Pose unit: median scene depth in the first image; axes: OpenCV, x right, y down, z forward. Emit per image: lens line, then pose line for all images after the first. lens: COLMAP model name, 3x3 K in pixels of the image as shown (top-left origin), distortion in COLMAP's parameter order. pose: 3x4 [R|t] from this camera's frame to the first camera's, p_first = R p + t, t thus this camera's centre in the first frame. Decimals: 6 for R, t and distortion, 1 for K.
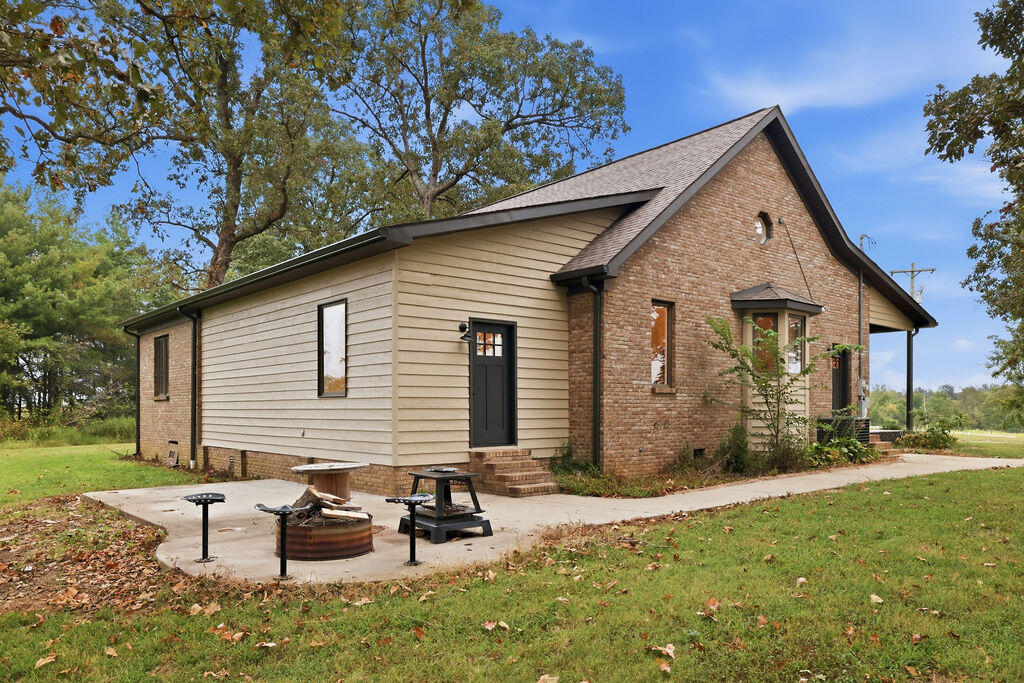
lens RADIAL K [[740.7, 0, 517.4], [0, 740.7, 386.5], [0, 0, 1]] dist [0.003240, -0.005117]
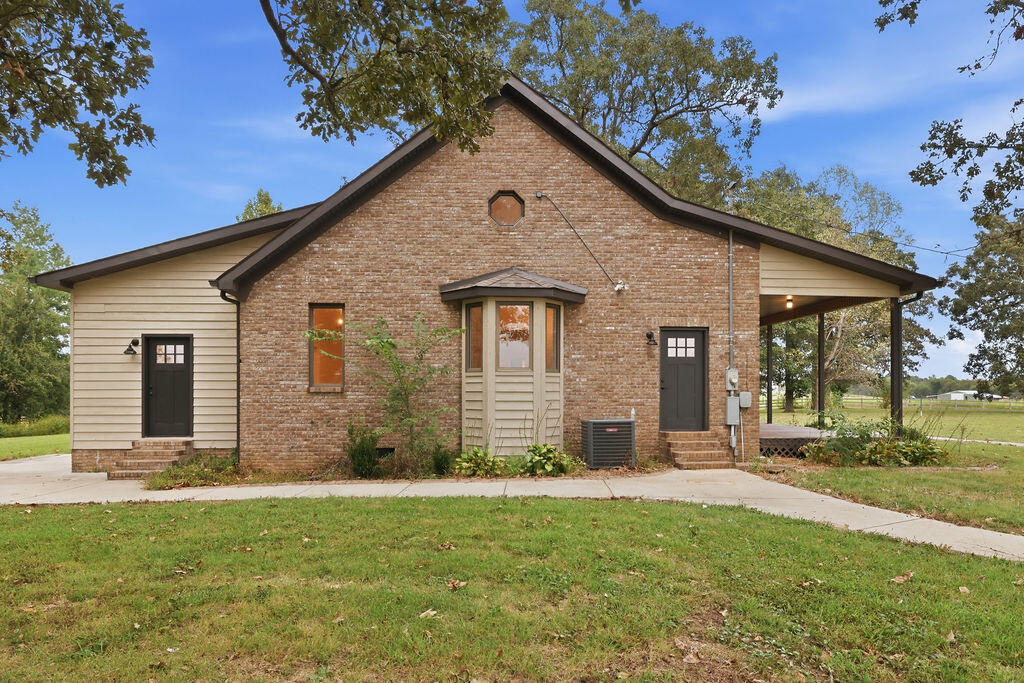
lens RADIAL K [[622.4, 0, 527.4], [0, 622.4, 378.5], [0, 0, 1]] dist [0.004118, 0.000358]
pose [[0.782370, -0.024701, -0.622324, 0.992507], [0.012871, 0.999641, -0.023497, 0.014442], [0.622681, 0.010373, 0.782407, 0.513998]]
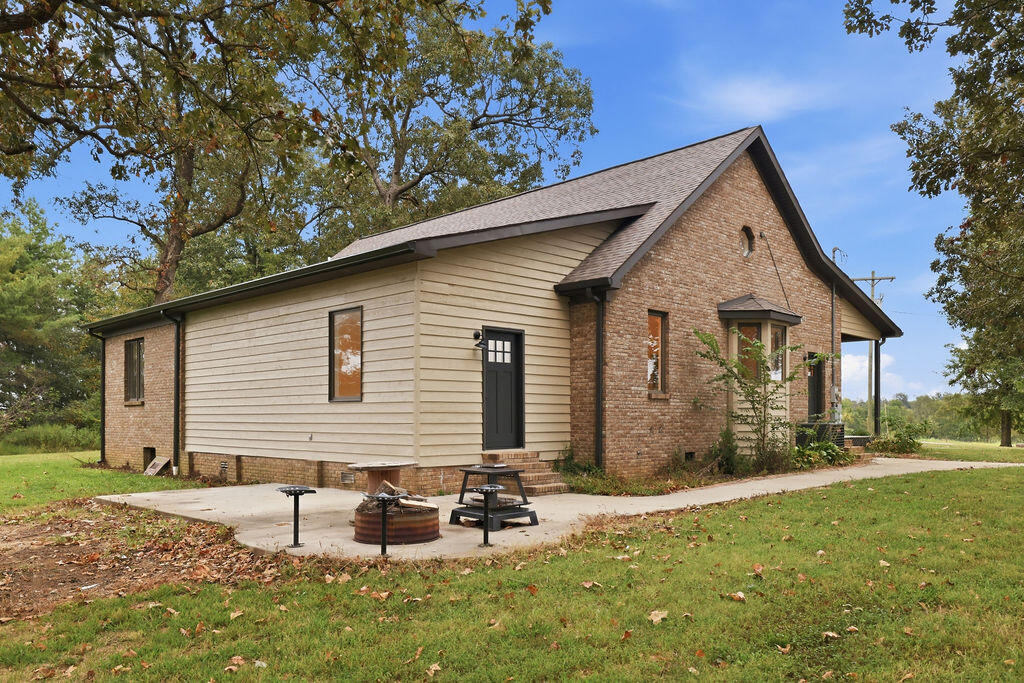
lens RADIAL K [[794.9, 0, 519.5], [0, 794.9, 384.2], [0, 0, 1]] dist [0.000273, 0.000429]
pose [[0.996902, 0.004250, 0.078532, -0.090072], [-0.003321, 0.999923, -0.011960, 0.002463], [-0.078577, 0.011663, 0.996840, -0.109515]]
